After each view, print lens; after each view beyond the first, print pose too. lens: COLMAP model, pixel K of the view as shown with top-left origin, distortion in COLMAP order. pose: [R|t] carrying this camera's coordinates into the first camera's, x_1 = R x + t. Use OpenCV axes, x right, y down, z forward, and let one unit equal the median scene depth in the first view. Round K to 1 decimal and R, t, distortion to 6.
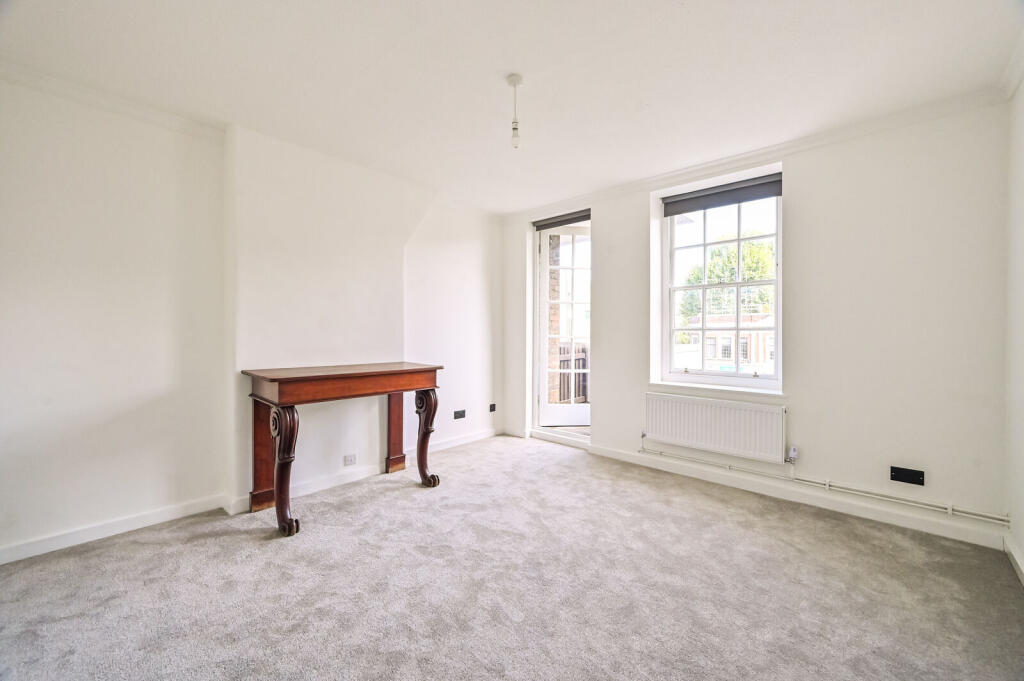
lens RADIAL K [[404.1, 0, 469.8], [0, 404.1, 331.6], [0, 0, 1]] dist [0.002569, -0.000257]
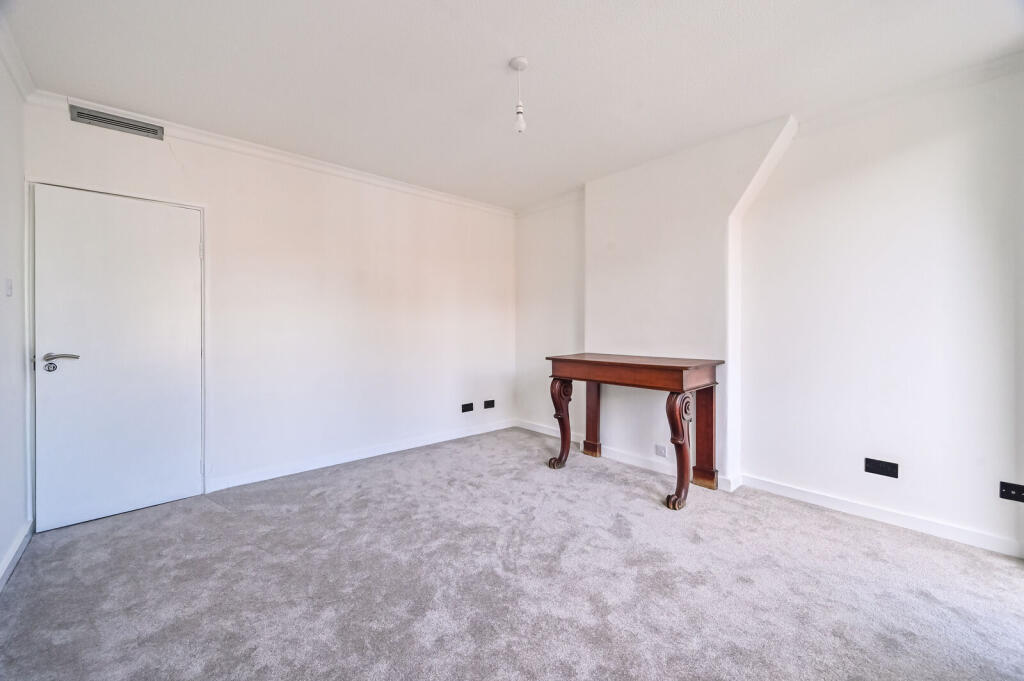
lens RADIAL K [[404.1, 0, 514.6], [0, 404.1, 330.5], [0, 0, 1]] dist [0.002569, -0.000257]
pose [[-0.027813, 0.014912, -0.999502, 0.806000], [0.019875, 0.999699, 0.014362, -0.003168], [0.999416, -0.019466, -0.028101, 0.757696]]
